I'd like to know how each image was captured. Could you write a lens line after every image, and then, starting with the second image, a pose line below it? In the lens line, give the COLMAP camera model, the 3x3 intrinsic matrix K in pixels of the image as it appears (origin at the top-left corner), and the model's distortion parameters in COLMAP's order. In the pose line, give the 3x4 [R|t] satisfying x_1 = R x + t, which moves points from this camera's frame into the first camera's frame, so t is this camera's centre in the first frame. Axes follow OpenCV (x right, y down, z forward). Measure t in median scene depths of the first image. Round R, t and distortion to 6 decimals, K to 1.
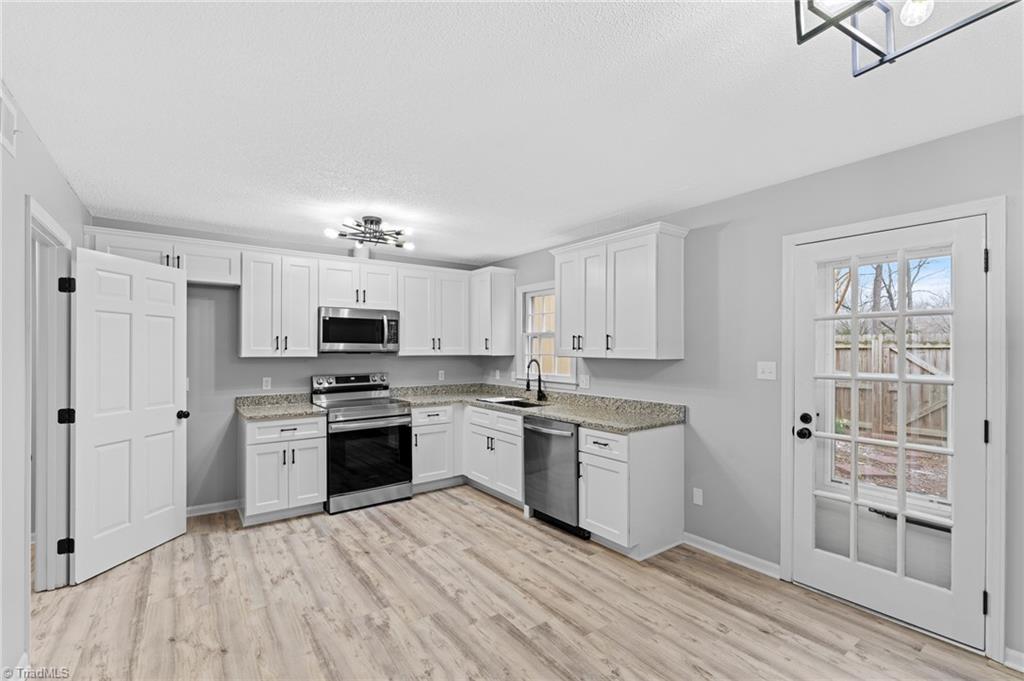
lens RADIAL K [[452.7, 0, 503.5], [0, 452.7, 347.7], [0, 0, 1]] dist [-0.000238, -0.000091]
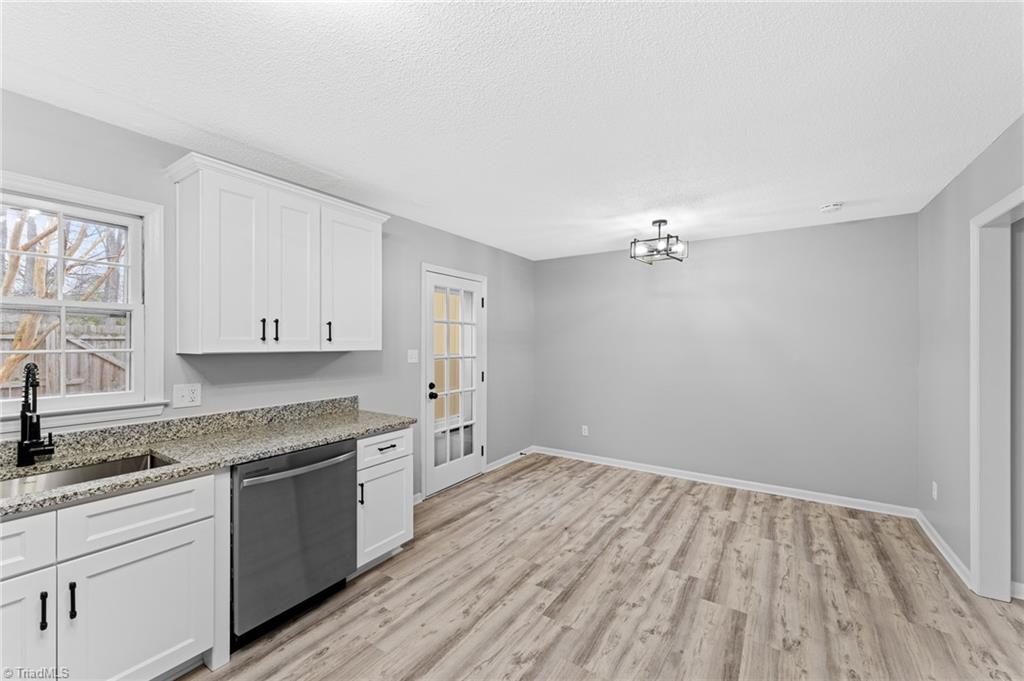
lens RADIAL K [[409.7, 0, 512.0], [0, 409.7, 340.5], [0, 0, 1]] dist [-0.000462, -0.000068]
pose [[-0.362855, 0.001931, 0.931844, -0.500828], [-0.005158, 0.999978, -0.004080, 0.004324], [-0.931831, -0.006287, -0.362837, 0.862856]]
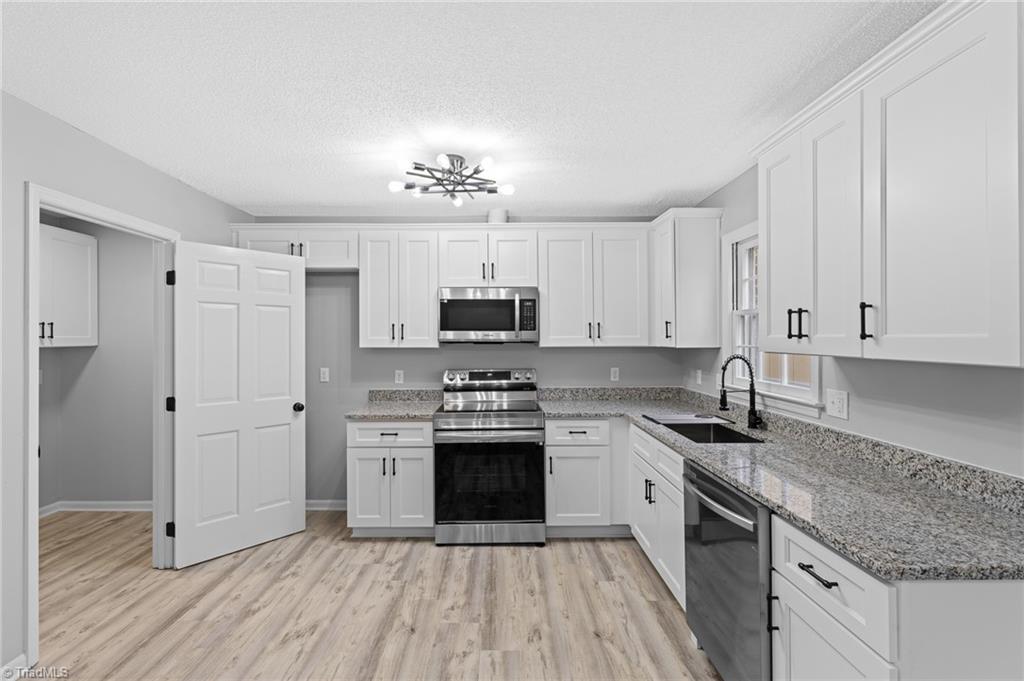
lens RADIAL K [[453.4, 0, 498.7], [0, 453.4, 335.5], [0, 0, 1]] dist [-0.001586, -0.000152]
pose [[0.816172, -0.006428, -0.577774, 0.176459], [0.005899, 0.999979, -0.002792, 0.000604], [0.577779, -0.001129, 0.816192, 0.417414]]
